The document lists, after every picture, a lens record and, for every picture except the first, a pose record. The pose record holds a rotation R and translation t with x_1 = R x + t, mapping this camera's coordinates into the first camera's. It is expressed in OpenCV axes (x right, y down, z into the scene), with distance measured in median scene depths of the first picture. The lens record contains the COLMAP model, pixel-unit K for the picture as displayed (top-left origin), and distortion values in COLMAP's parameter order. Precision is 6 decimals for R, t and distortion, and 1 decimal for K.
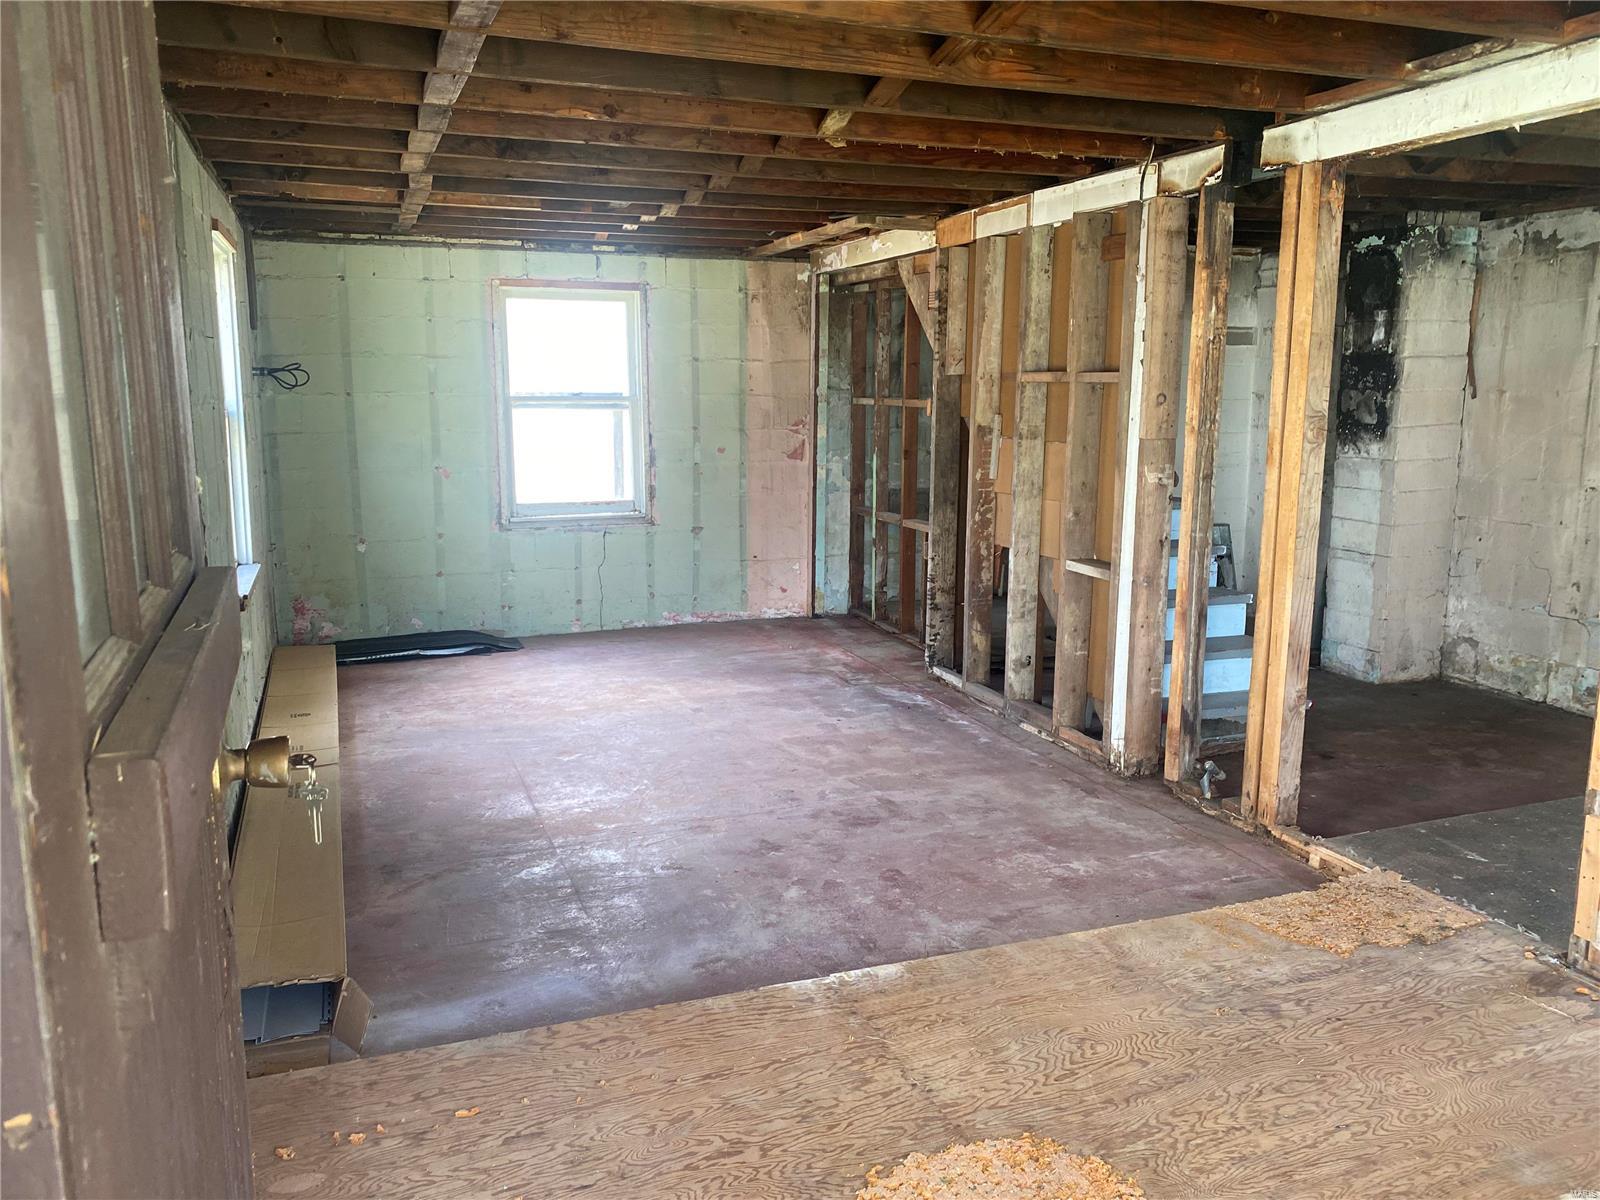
lens RADIAL K [[1227.6, 0, 797.3], [0, 1227.6, 595.2], [0, 0, 1]] dist [0.016212, -0.005244]
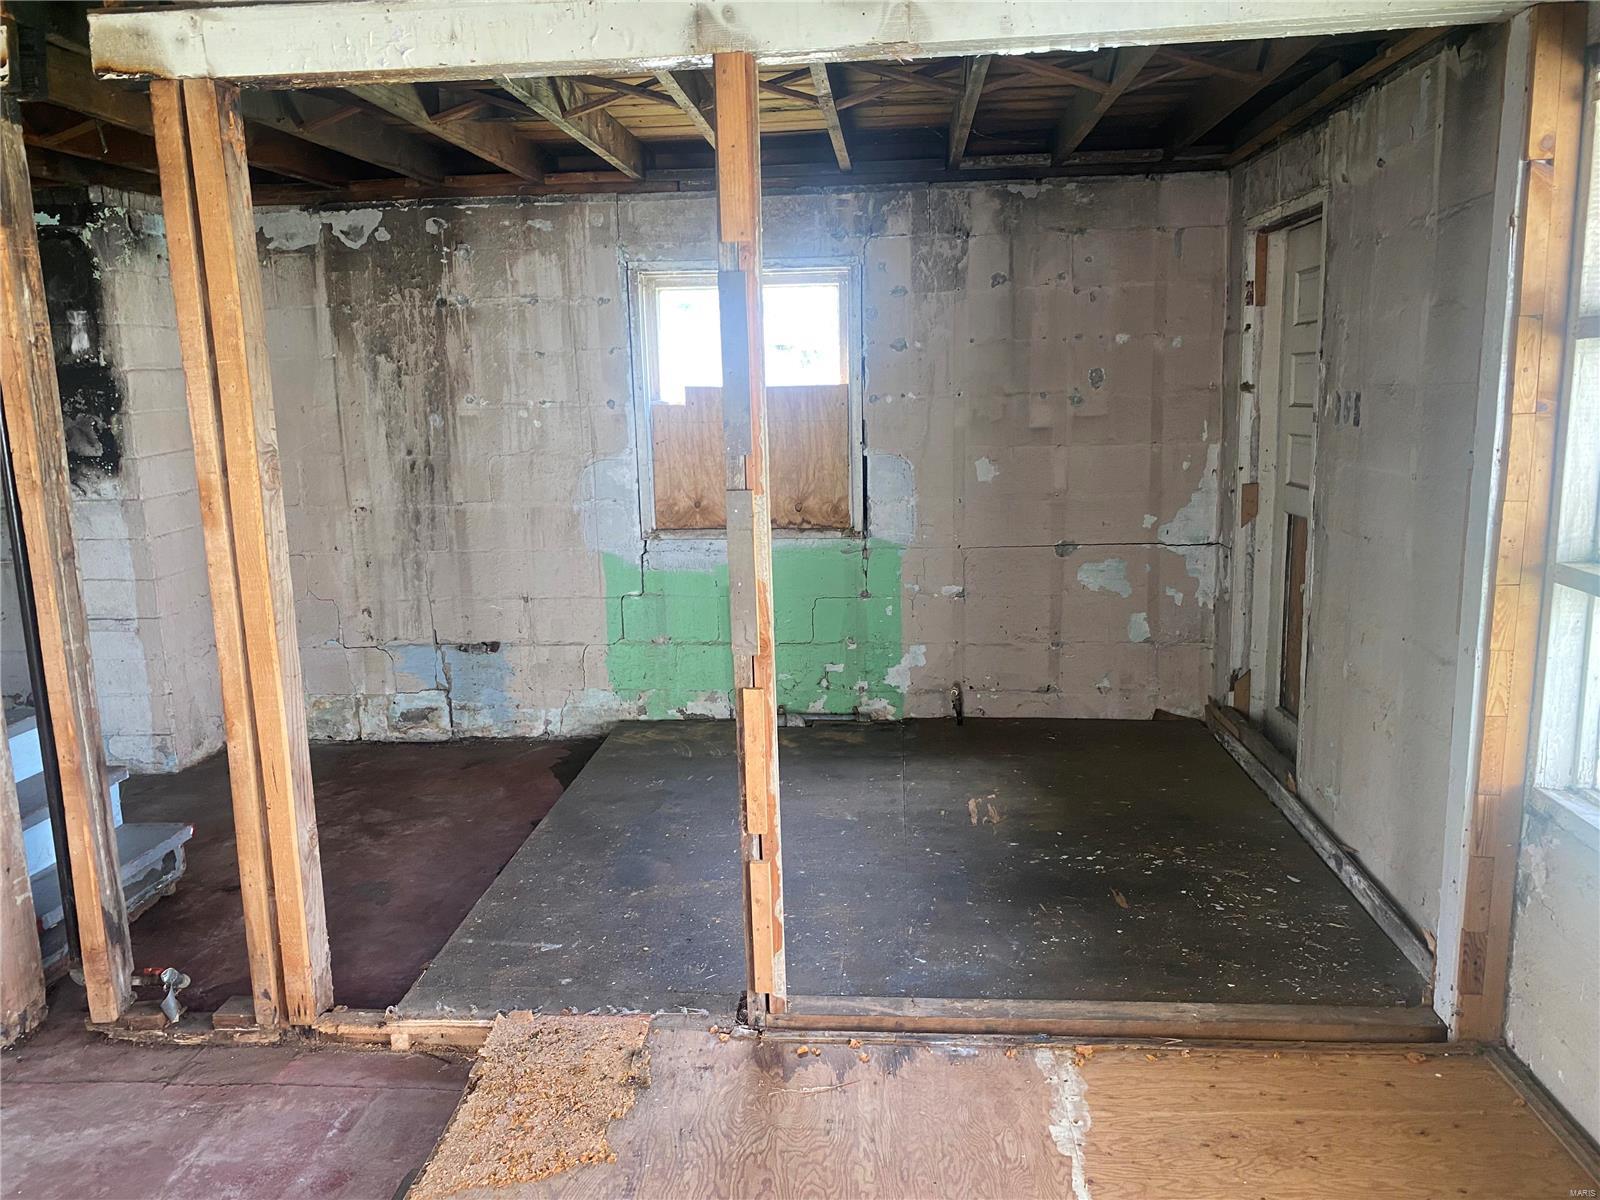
lens RADIAL K [[1227.6, 0, 802.3], [0, 1227.6, 615.7], [0, 0, 1]] dist [0.016212, -0.005244]
pose [[0.425794, -0.185376, 0.885627, -0.080322], [0.182941, 0.976211, 0.116382, -0.070257], [-0.886133, 0.112463, 0.449578, 0.371261]]
